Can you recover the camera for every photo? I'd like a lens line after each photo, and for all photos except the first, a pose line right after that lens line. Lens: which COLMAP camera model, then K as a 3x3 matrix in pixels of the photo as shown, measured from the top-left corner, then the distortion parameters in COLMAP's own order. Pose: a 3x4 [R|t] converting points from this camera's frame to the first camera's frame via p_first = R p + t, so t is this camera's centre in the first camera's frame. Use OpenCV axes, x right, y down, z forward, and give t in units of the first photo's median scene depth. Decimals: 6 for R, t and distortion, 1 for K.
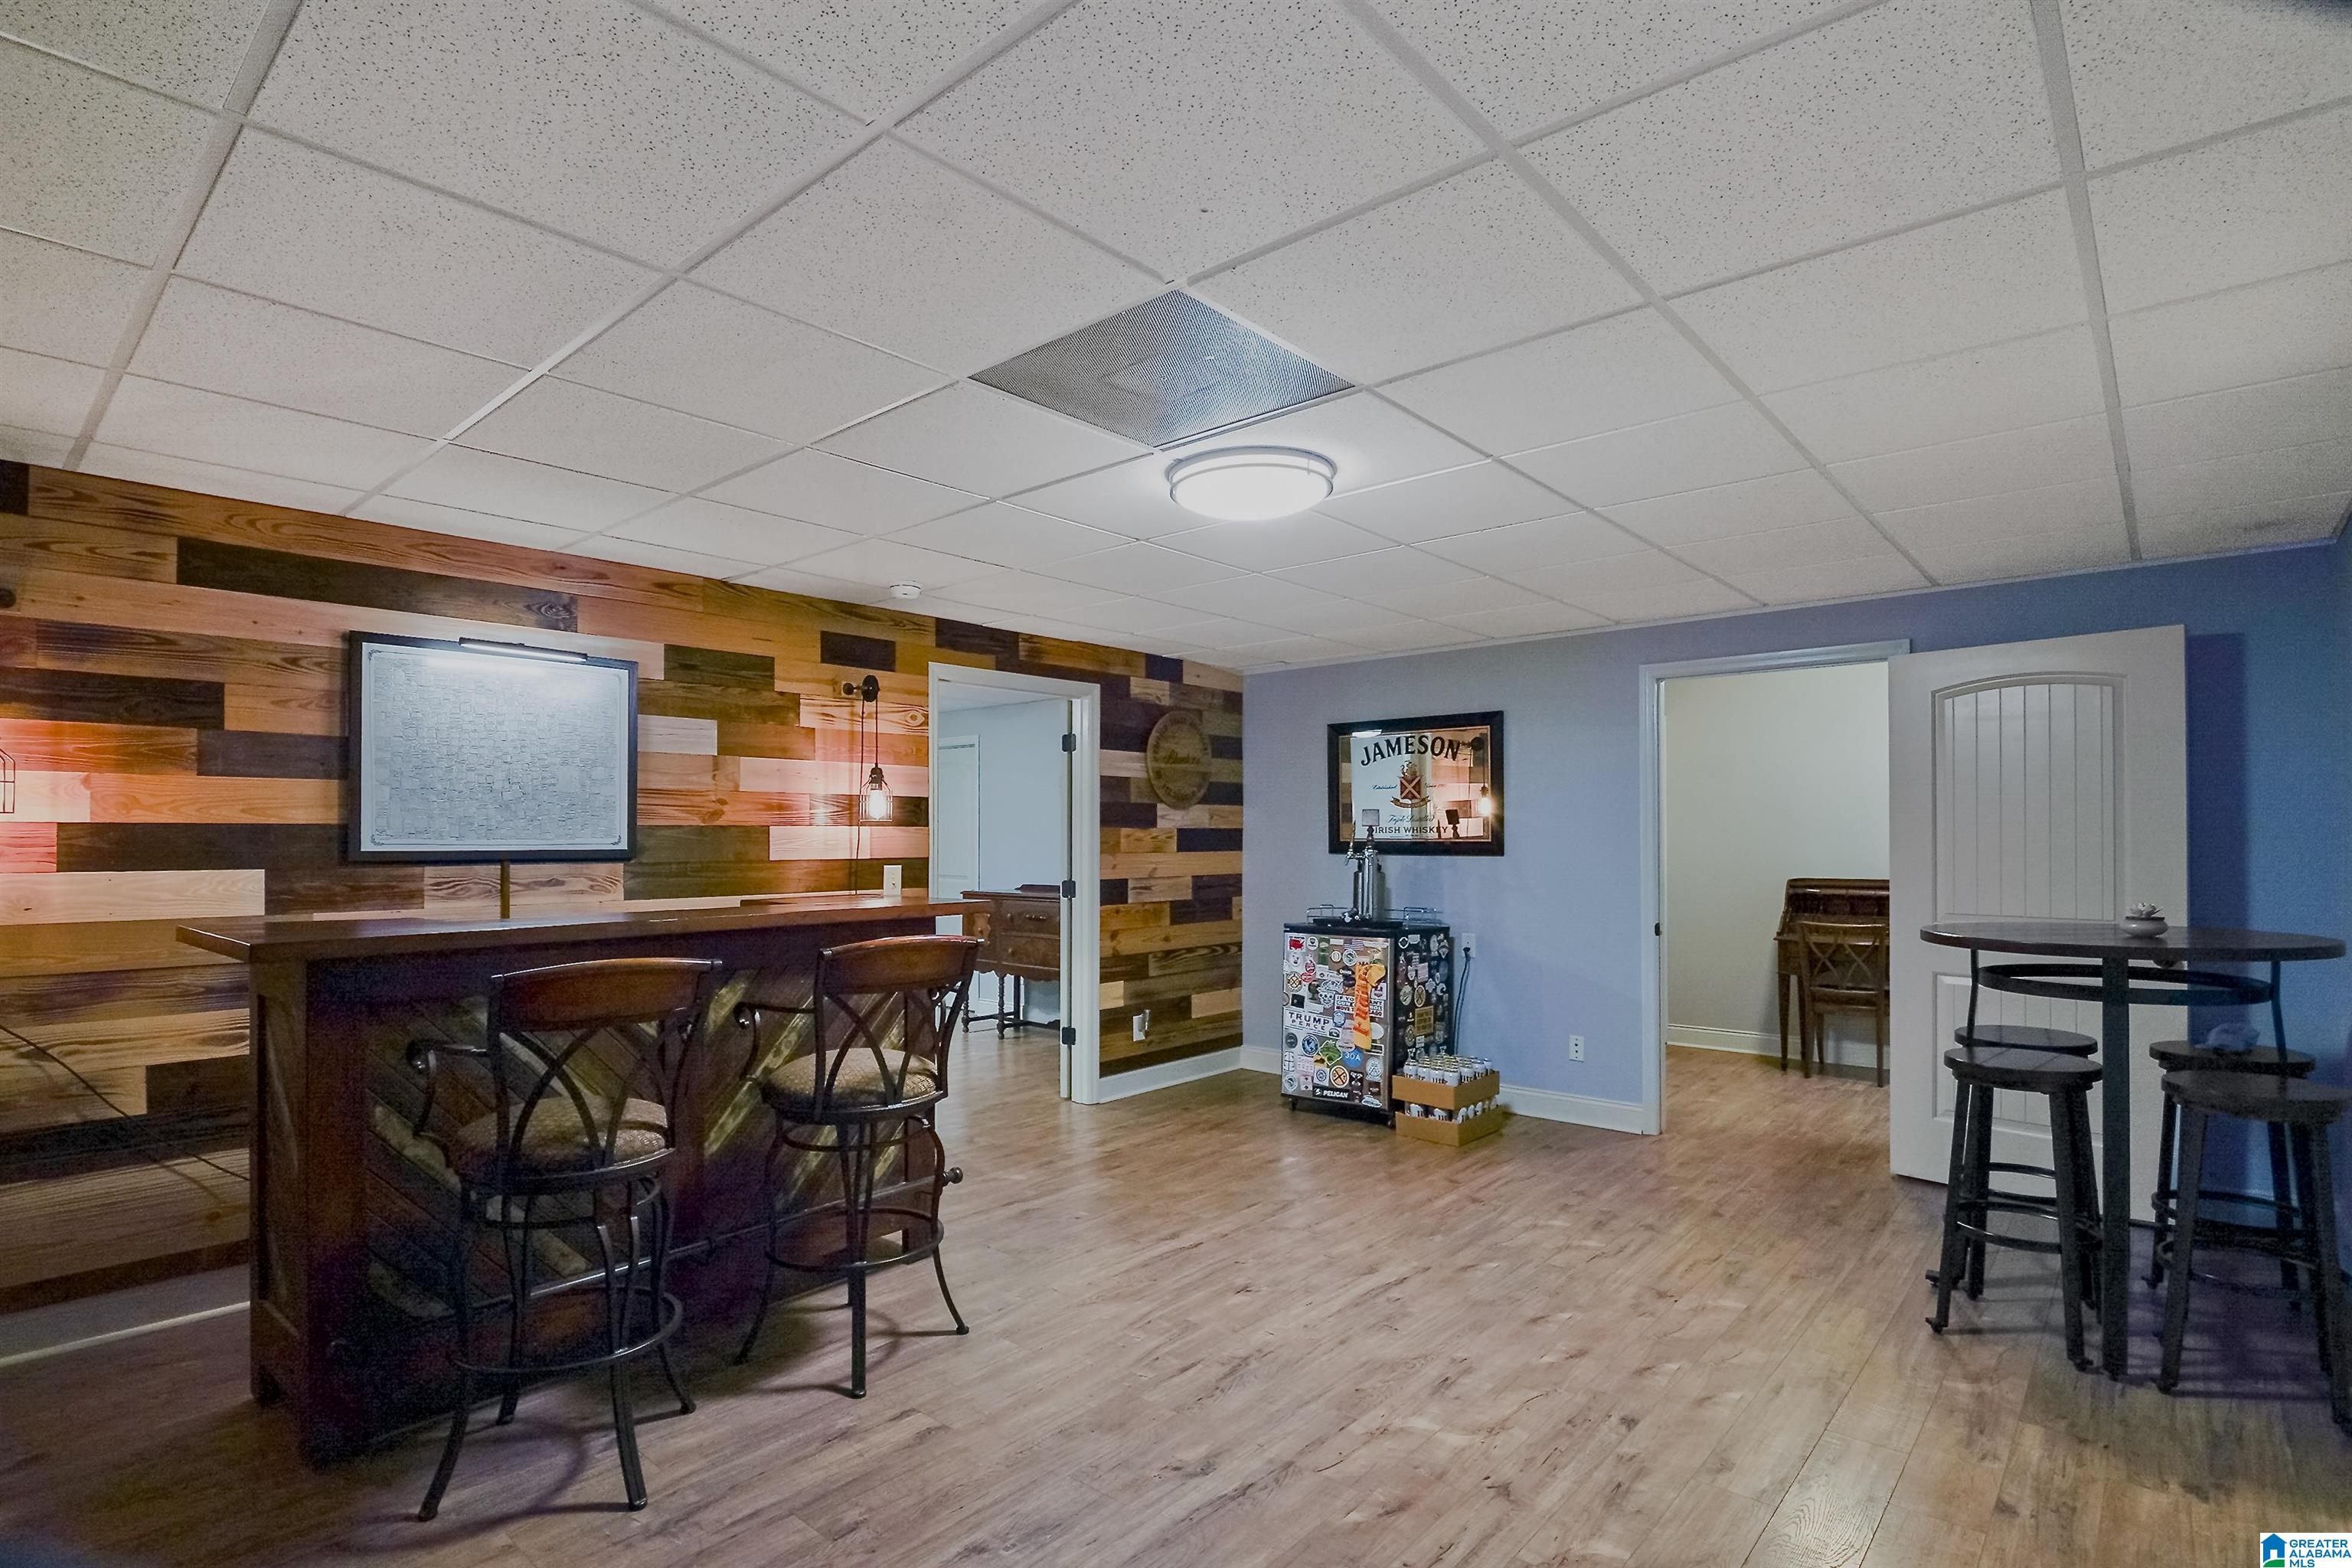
lens RADIAL K [[1155.4, 0, 1175.7], [0, 1155.4, 828.3], [0, 0, 1]] dist [-0.017595, 0.000143]
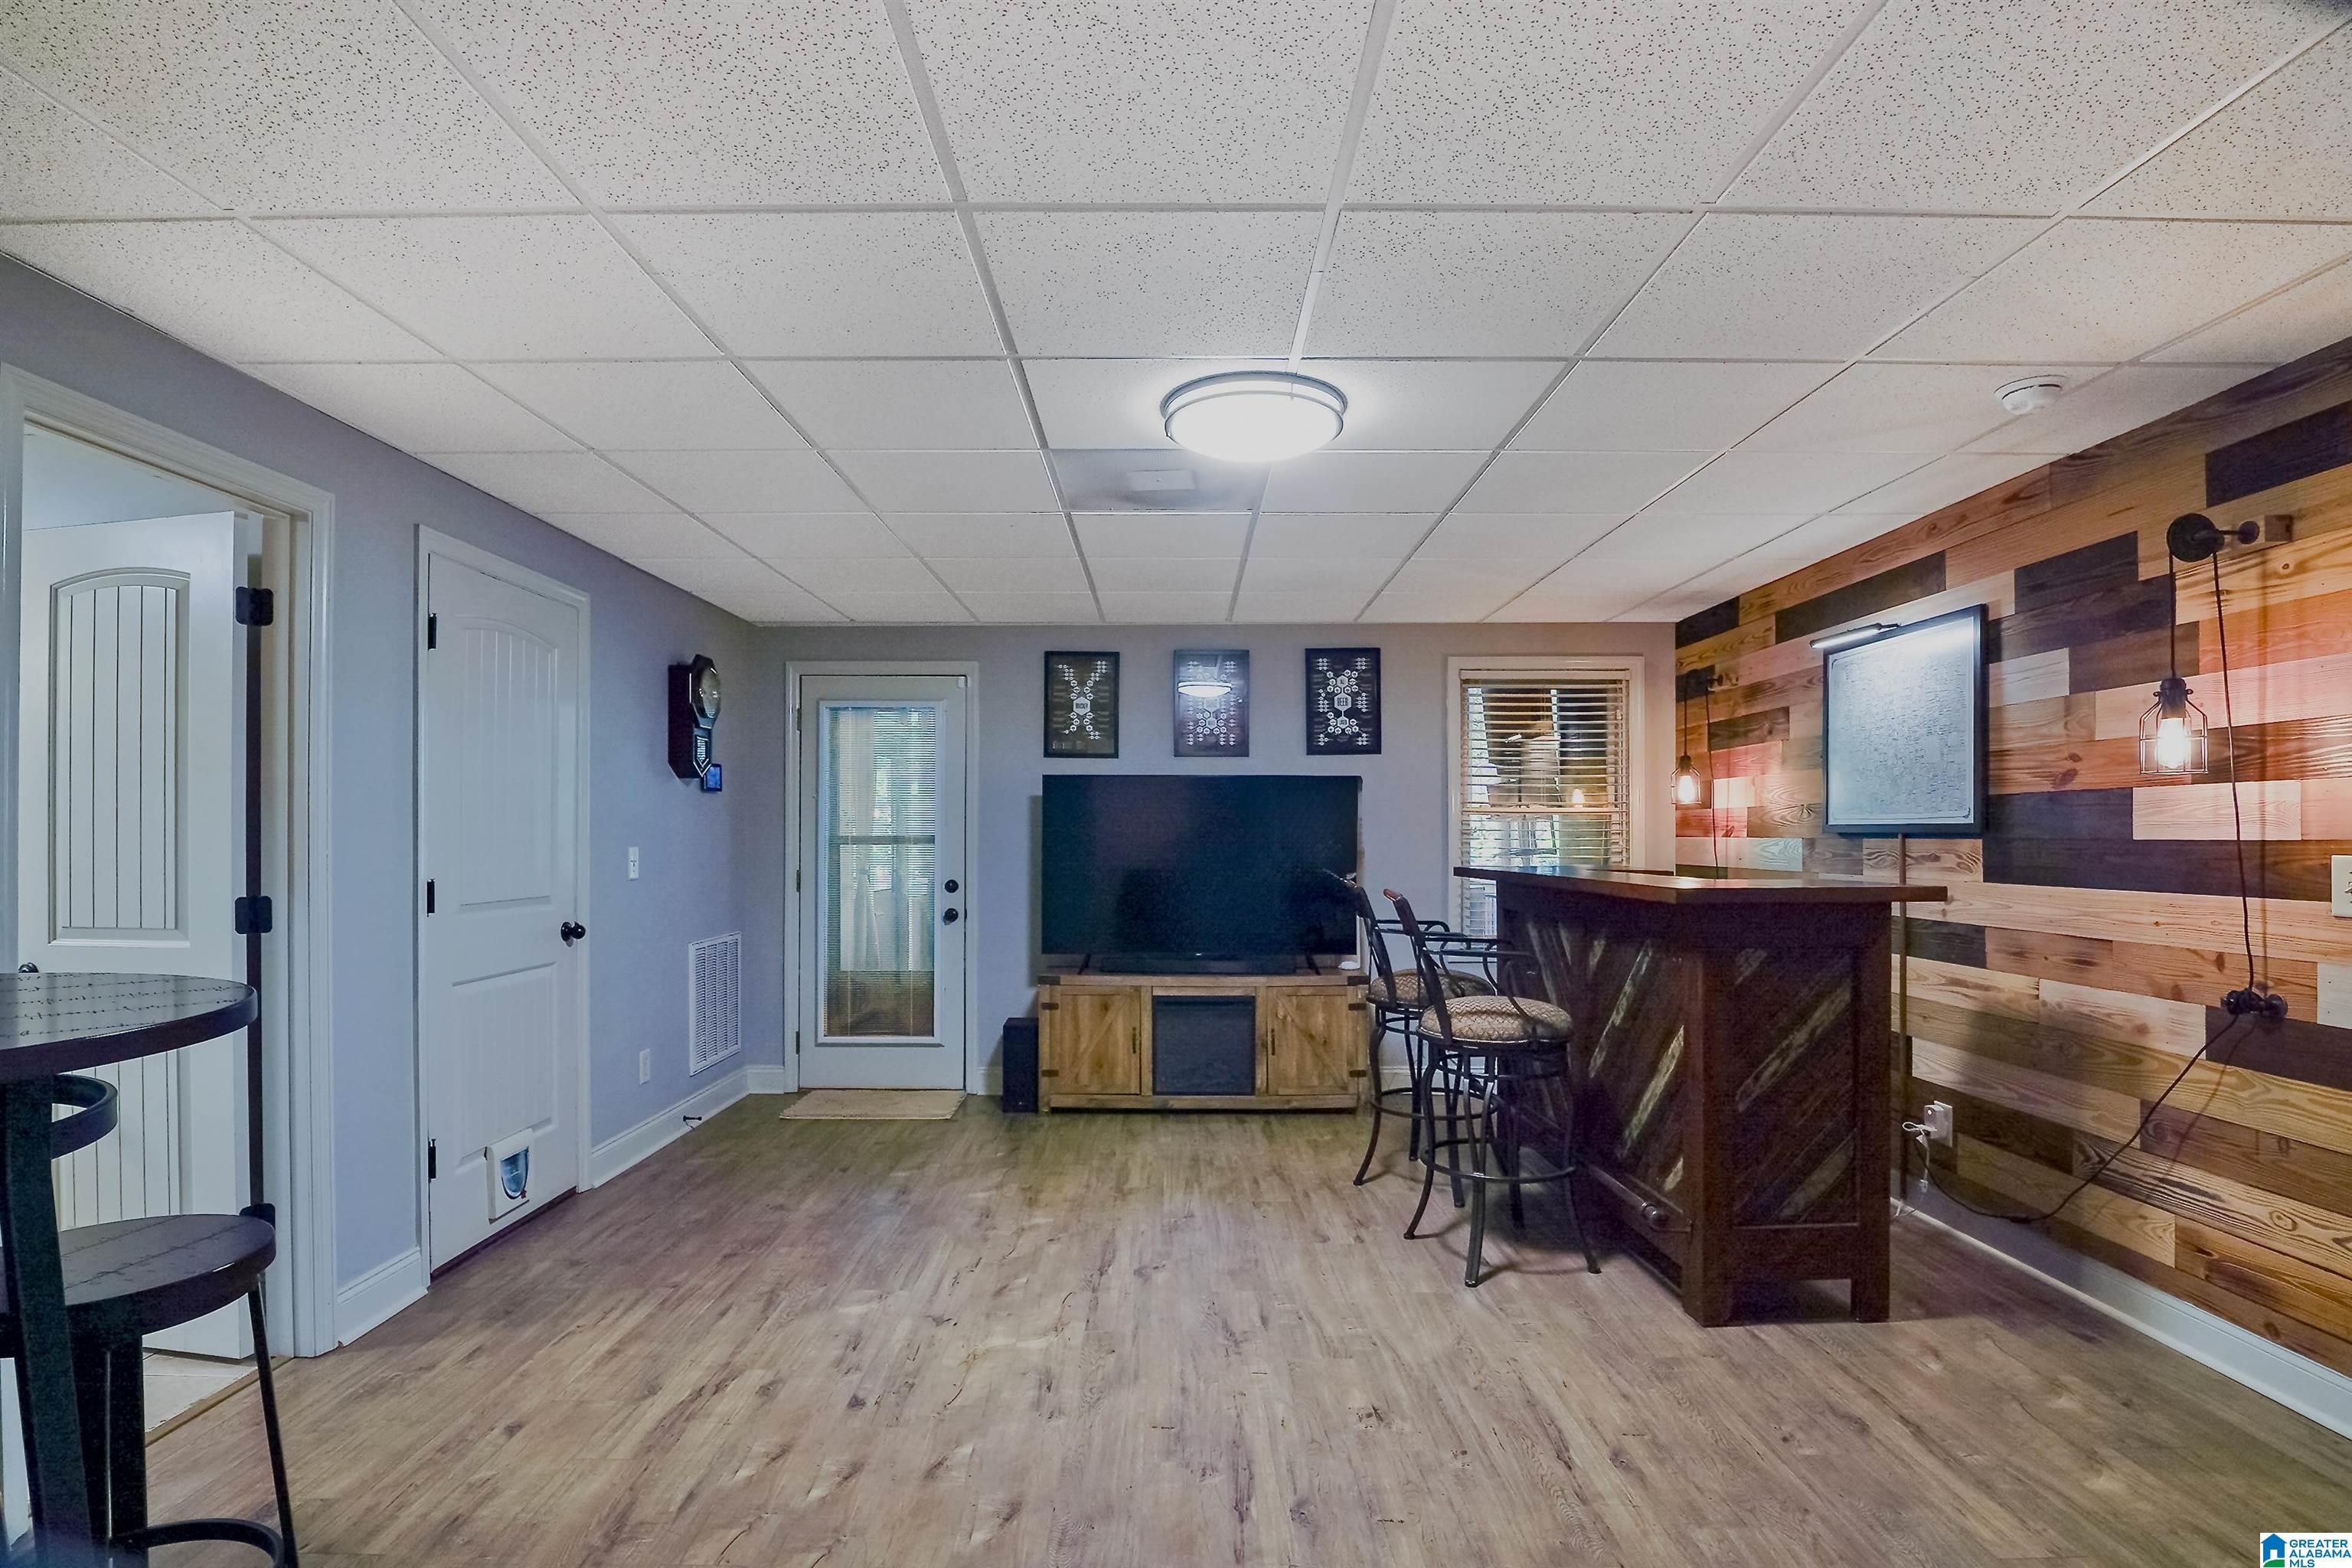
lens RADIAL K [[1155.4, 0, 1175.7], [0, 1155.4, 828.3], [0, 0, 1]] dist [-0.017595, 0.000143]
pose [[-0.748408, -0.000601, -0.663238, 0.643285], [0.007949, 0.999920, -0.009877, 0.030346], [0.663191, -0.012664, -0.748343, 1.467205]]
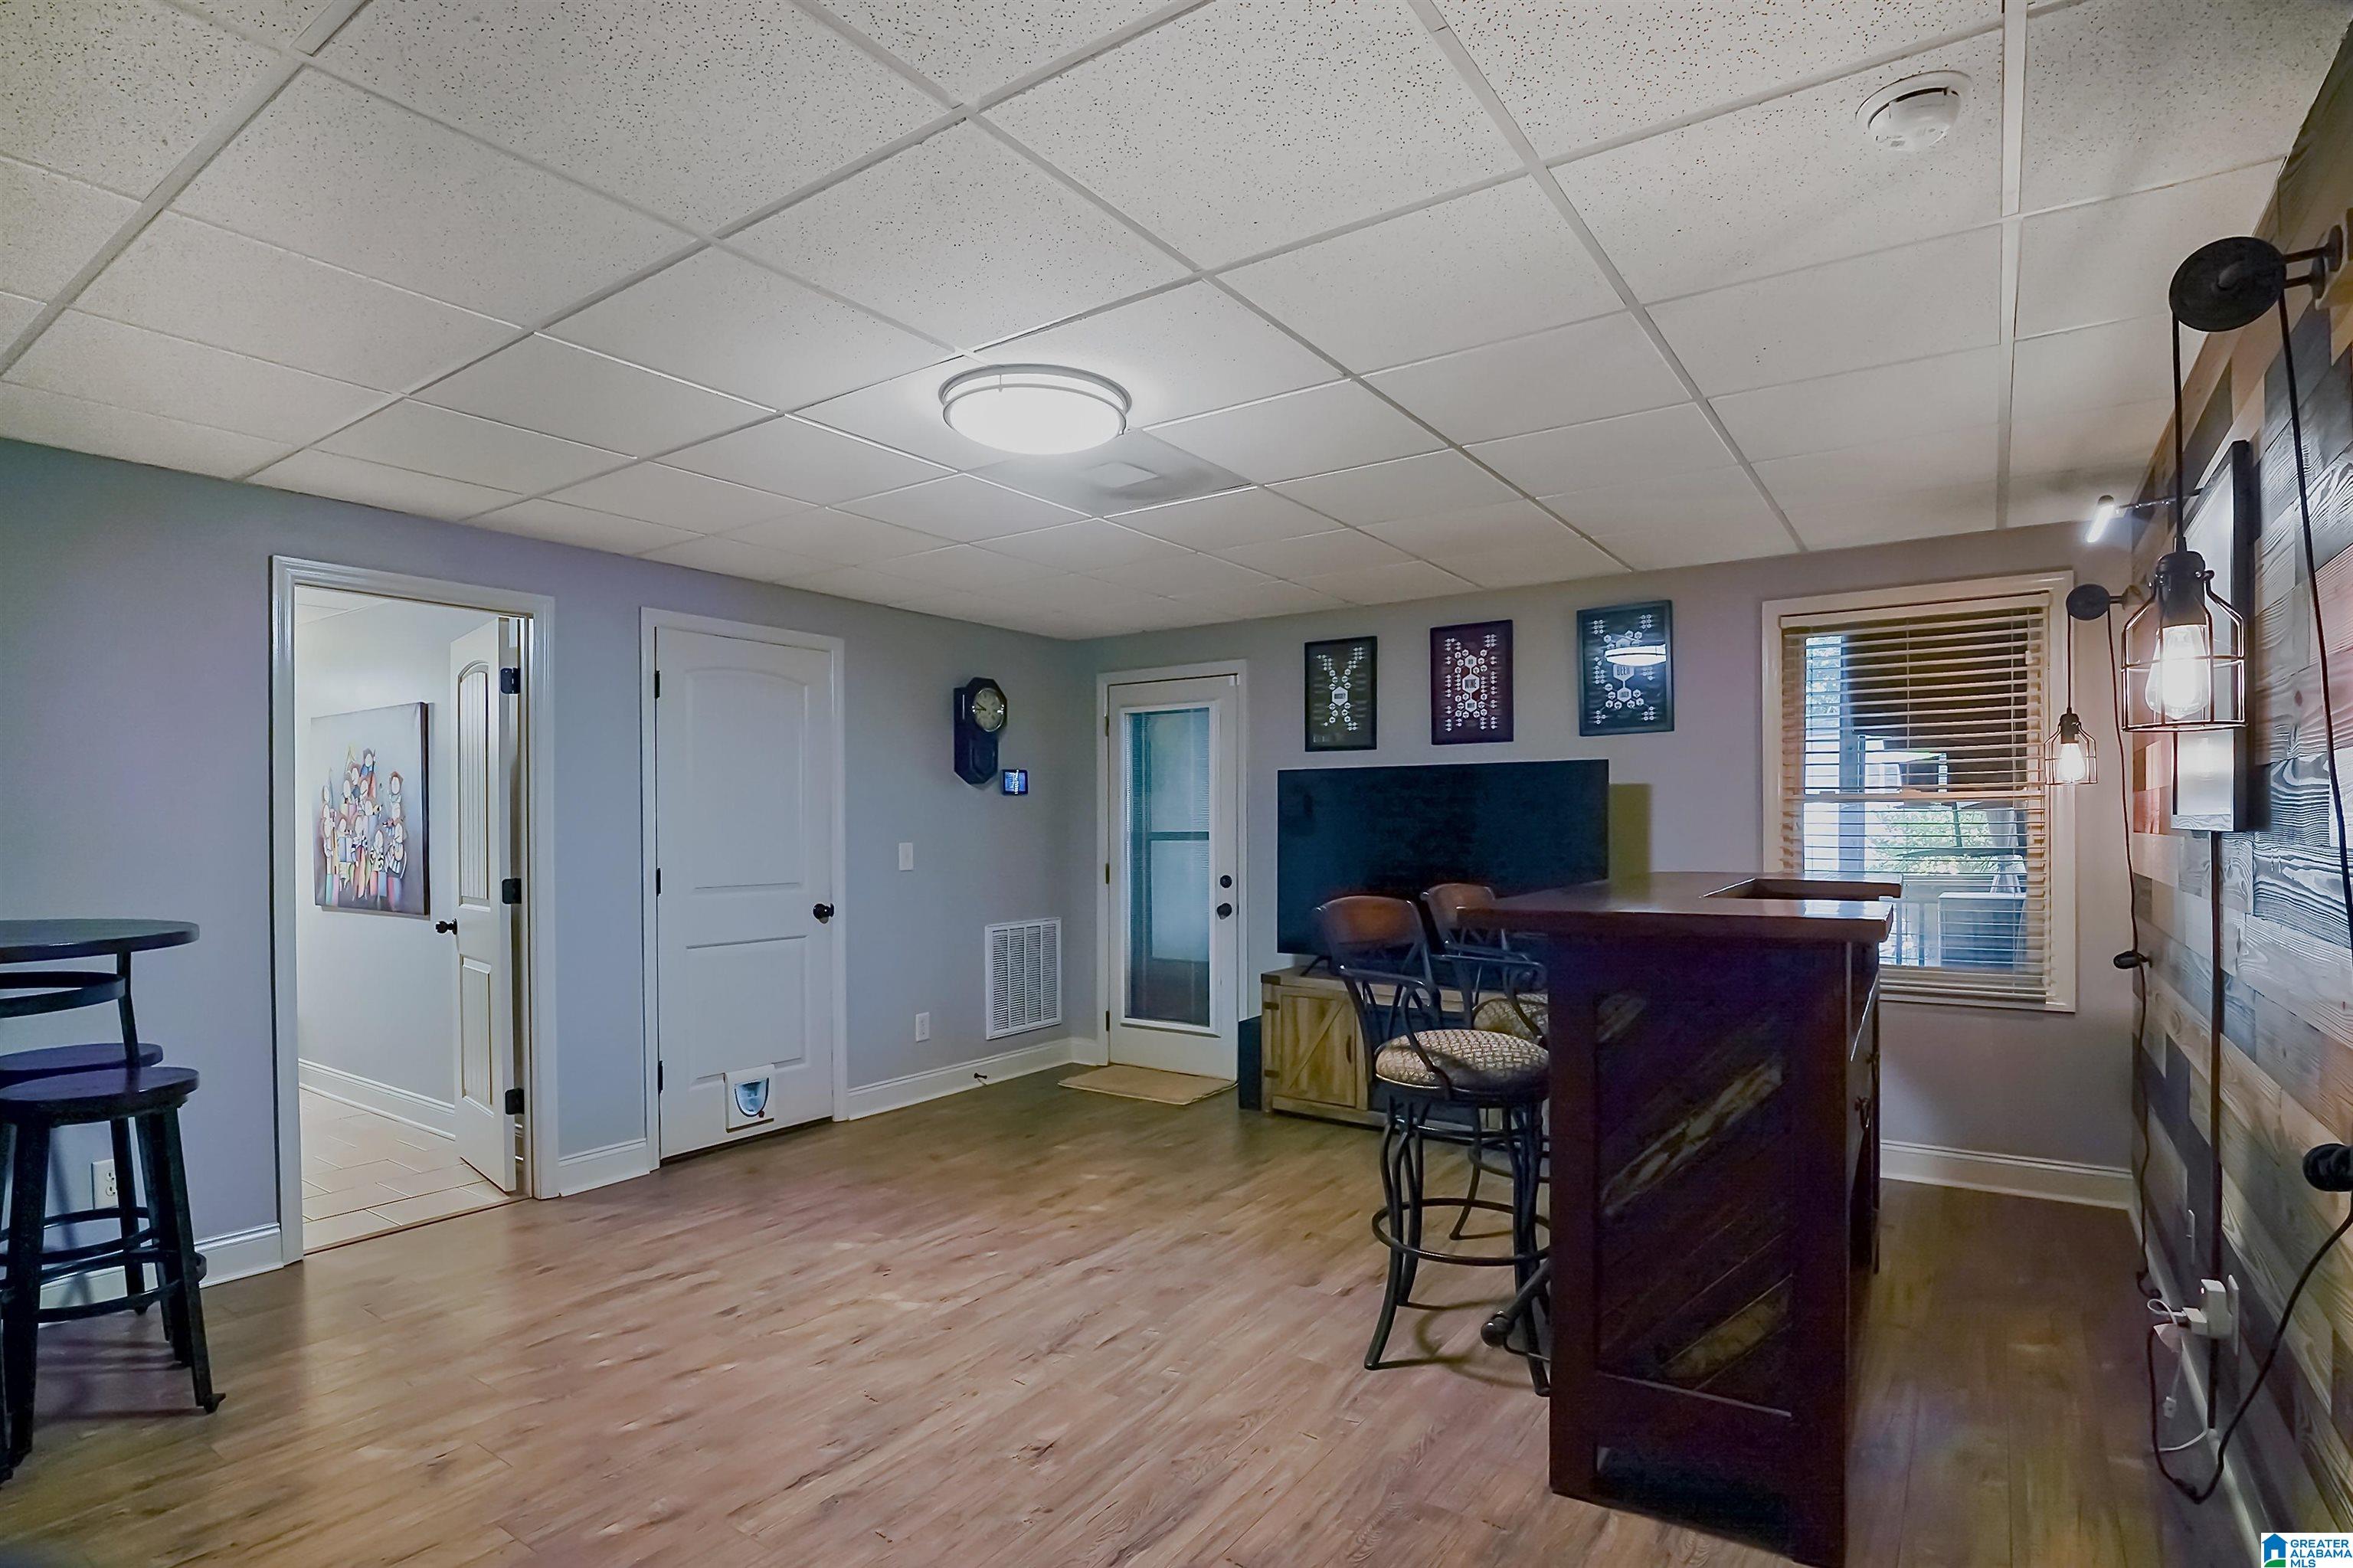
lens RADIAL K [[1174.1, 0, 1177.3], [0, 1174.1, 829.7], [0, 0, 1]] dist [-0.019671, -0.000605]
pose [[-0.993263, 0.008428, -0.115571, 0.056486], [0.009146, 0.999942, -0.005678, 0.027638], [0.115516, -0.006697, -0.993283, 1.712202]]
